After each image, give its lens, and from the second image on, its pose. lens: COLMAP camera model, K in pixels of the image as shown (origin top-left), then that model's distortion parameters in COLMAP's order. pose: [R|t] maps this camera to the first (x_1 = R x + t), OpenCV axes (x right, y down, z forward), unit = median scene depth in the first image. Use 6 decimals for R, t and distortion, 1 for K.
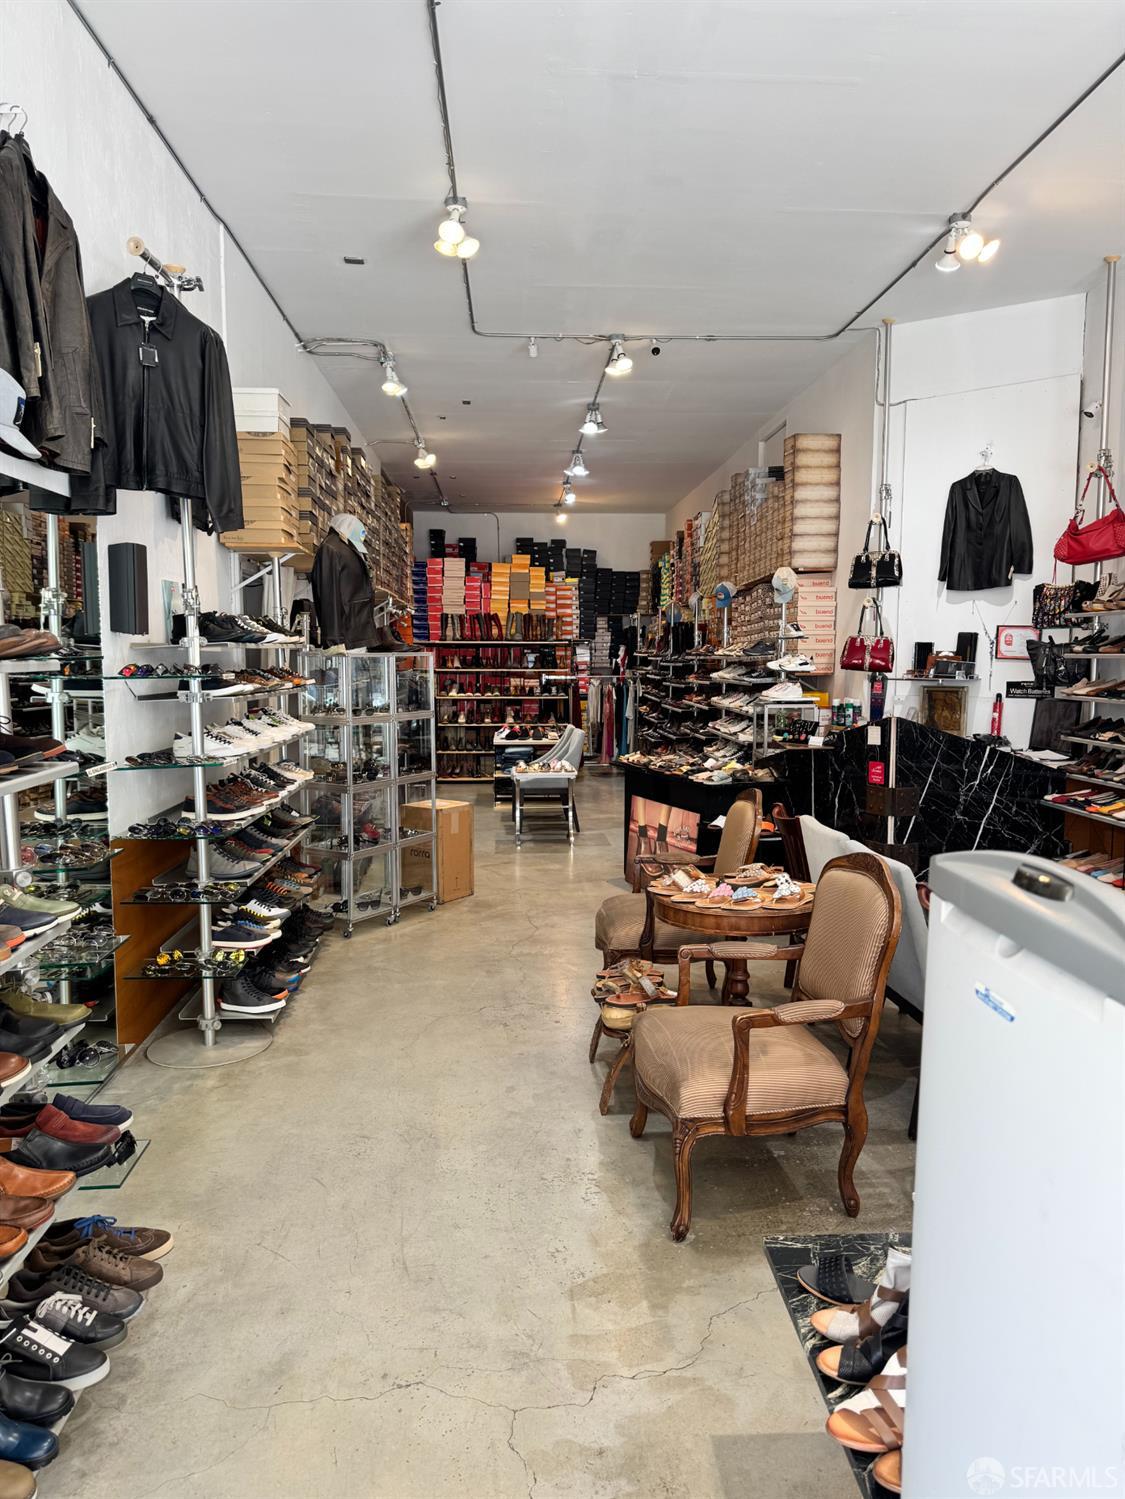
lens RADIAL K [[1043.2, 0, 560.3], [0, 1043.2, 752.9], [0, 0, 1]] dist [0.011075, -0.006022]
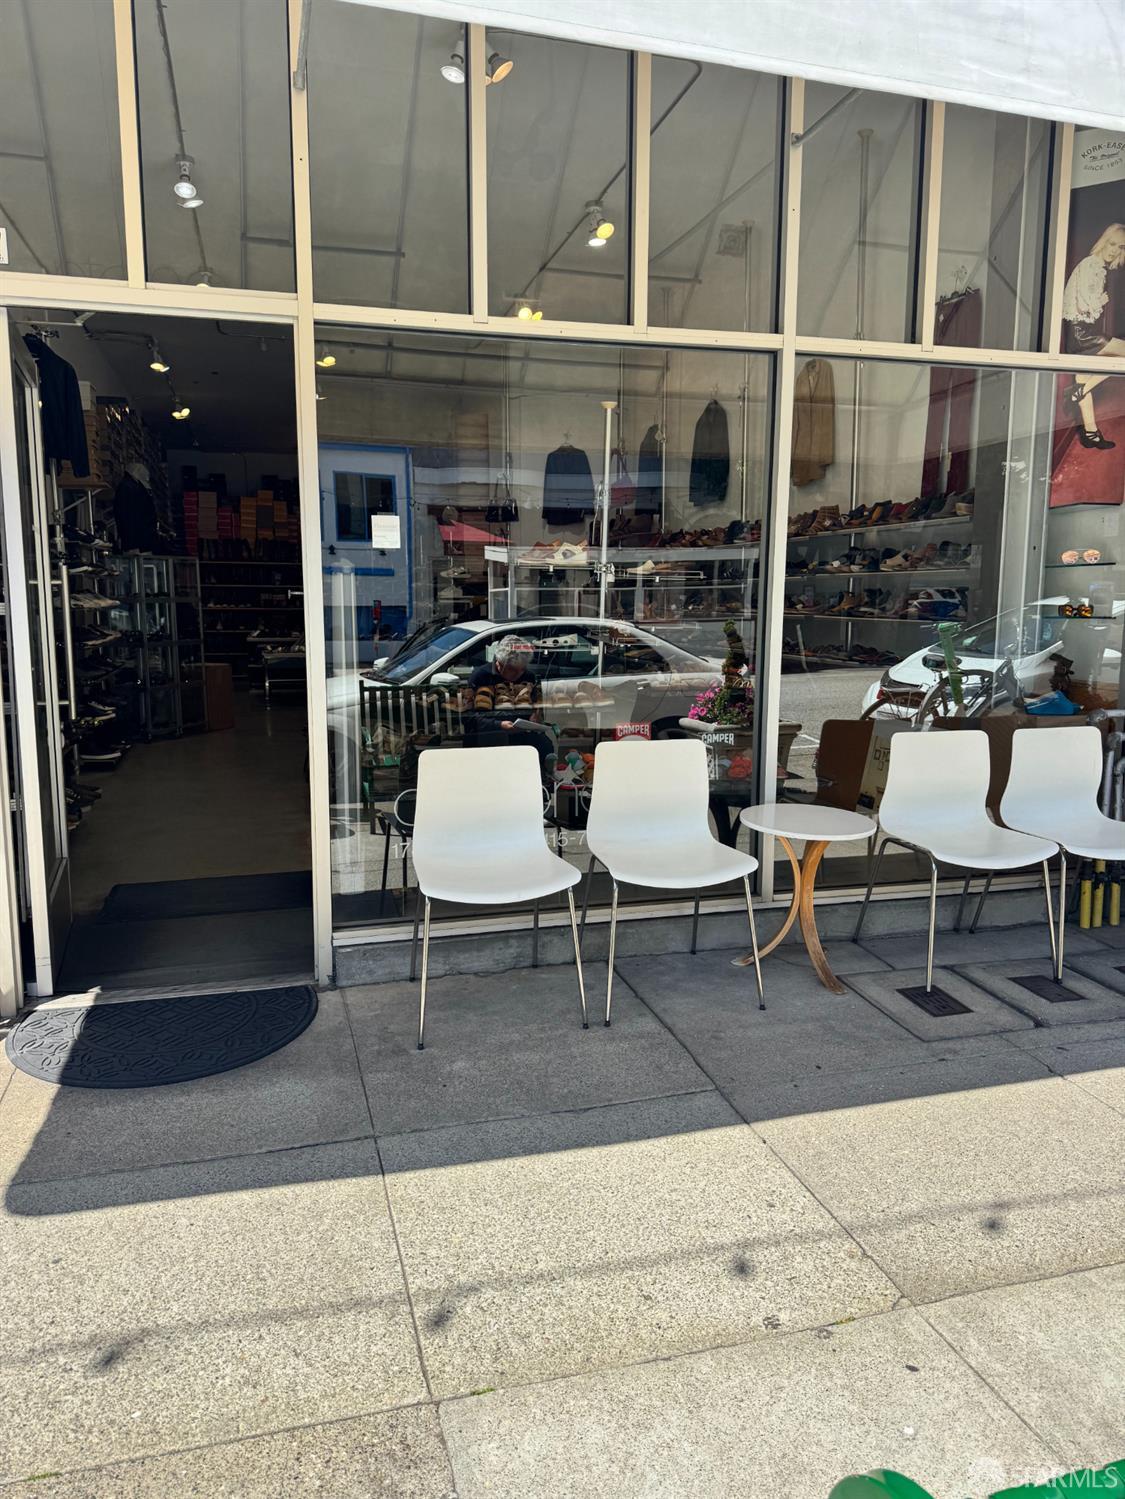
lens RADIAL K [[1043.2, 0, 567.0], [0, 1043.2, 749.8], [0, 0, 1]] dist [0.011075, -0.006022]
pose [[0.973816, -0.029921, 0.225359, 0.021251], [0.017566, 0.998241, 0.056630, 0.048584], [-0.226657, -0.051189, 0.972629, -0.278112]]
